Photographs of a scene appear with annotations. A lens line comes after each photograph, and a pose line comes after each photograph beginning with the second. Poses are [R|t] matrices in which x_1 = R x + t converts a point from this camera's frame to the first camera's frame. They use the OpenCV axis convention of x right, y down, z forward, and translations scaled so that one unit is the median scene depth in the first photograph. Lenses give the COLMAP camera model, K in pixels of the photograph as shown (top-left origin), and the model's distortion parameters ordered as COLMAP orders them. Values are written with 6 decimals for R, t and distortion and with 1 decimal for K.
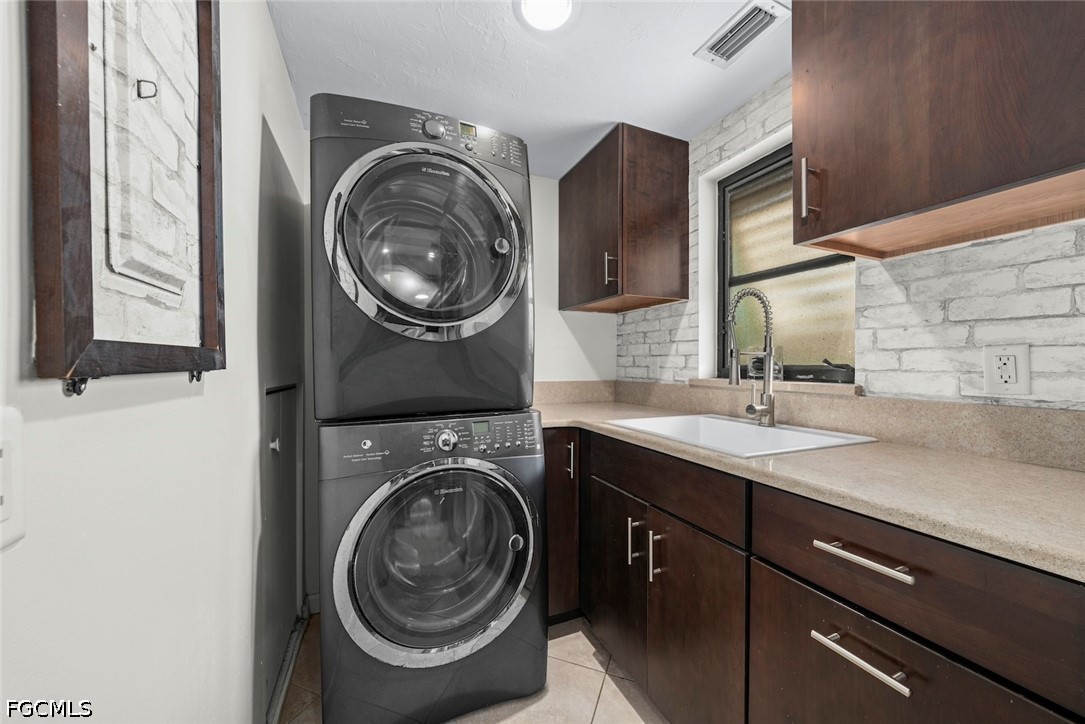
lens RADIAL K [[395.3, 0, 545.6], [0, 395.3, 365.0], [0, 0, 1]] dist [-0.017532, -0.000011]
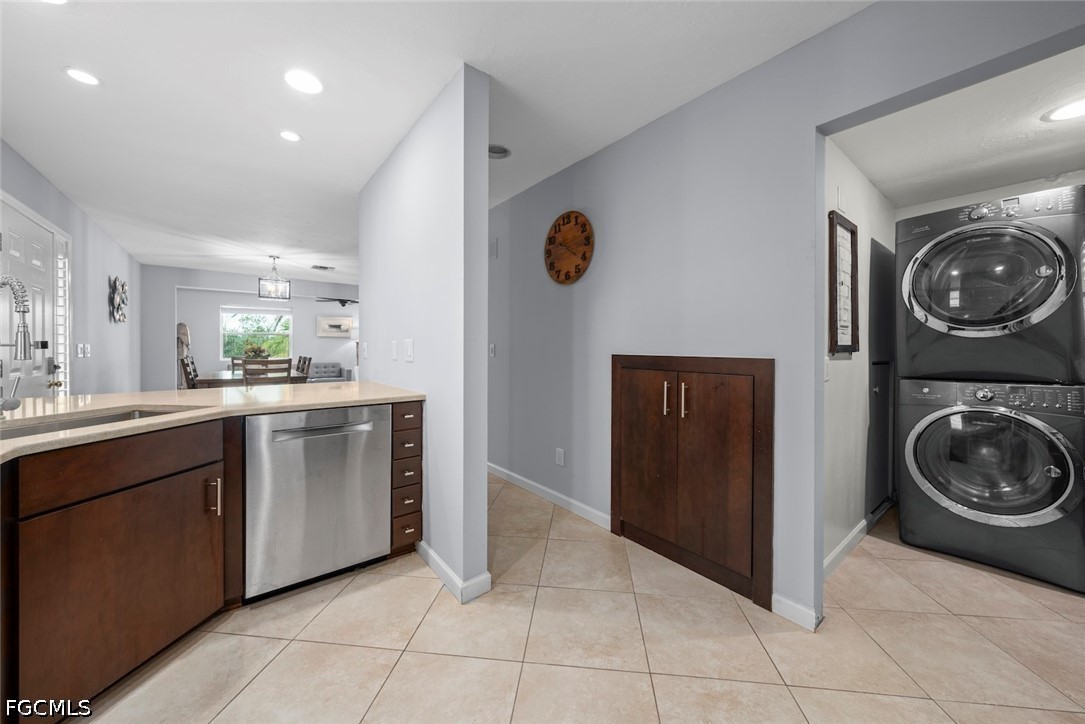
lens RADIAL K [[388.3, 0, 547.3], [0, 388.3, 352.5], [0, 0, 1]] dist [-0.006266, -0.000119]
pose [[0.259747, 0.009811, -0.965627, 0.895884], [-0.007227, 0.999940, 0.008216, 0.005655], [0.965650, 0.004845, 0.259802, -1.309460]]
